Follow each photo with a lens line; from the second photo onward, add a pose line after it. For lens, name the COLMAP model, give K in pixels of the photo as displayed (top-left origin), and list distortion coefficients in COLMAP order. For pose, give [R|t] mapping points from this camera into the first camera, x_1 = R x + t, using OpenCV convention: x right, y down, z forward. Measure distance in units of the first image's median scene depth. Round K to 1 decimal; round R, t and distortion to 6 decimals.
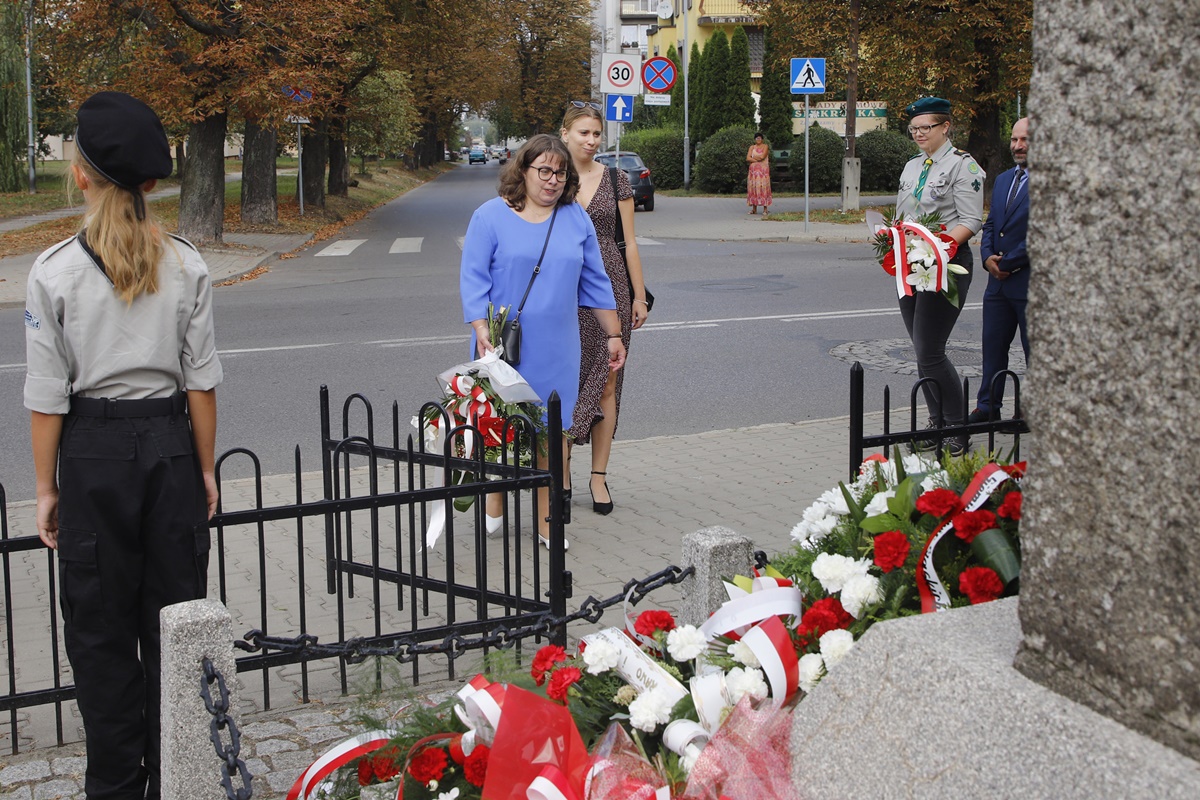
lens RADIAL K [[1455.8, 0, 560.5], [0, 1455.8, 278.8], [0, 0, 1]] dist [0.002158, 0.060331]
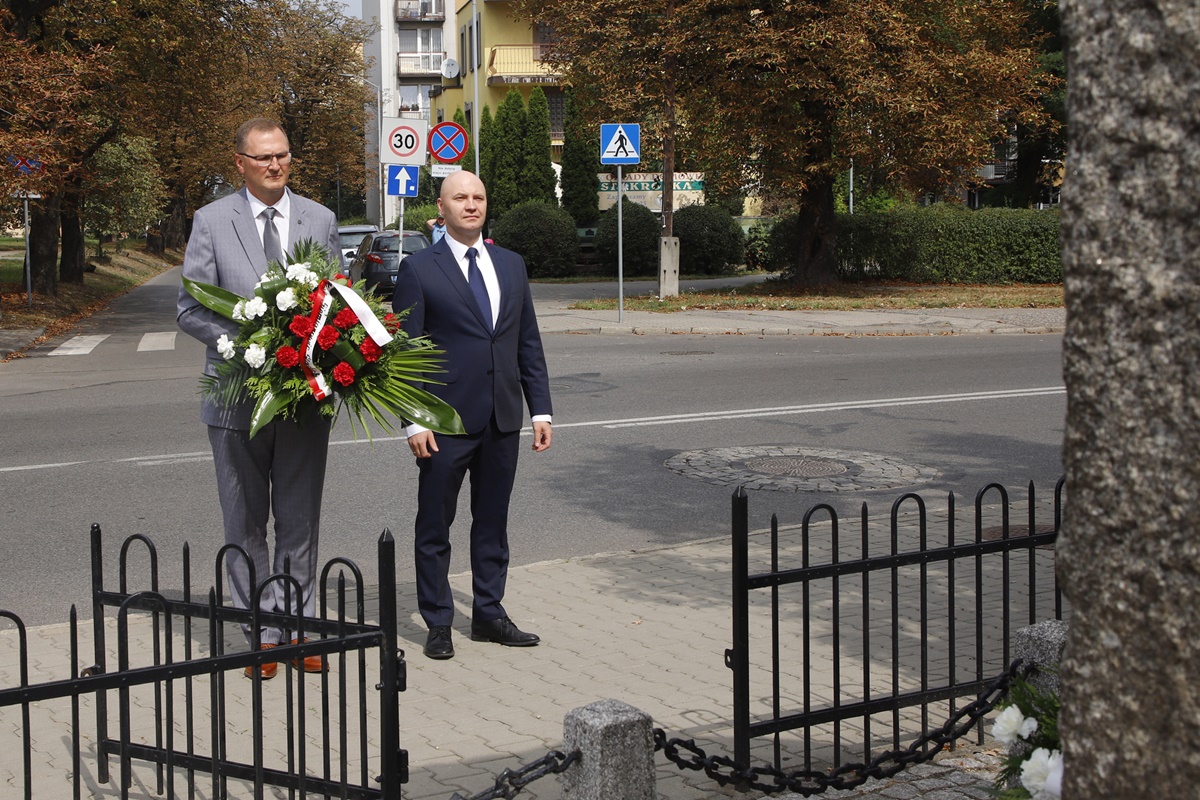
lens RADIAL K [[1673.1, 0, 459.1], [0, 1673.1, 316.5], [0, 0, 1]] dist [0.054081, 0.071520]
pose [[0.996899, -0.006983, 0.078387, -0.082478], [0.009732, 0.999349, -0.034744, -0.022375], [-0.078093, 0.035399, 0.996317, 0.106197]]
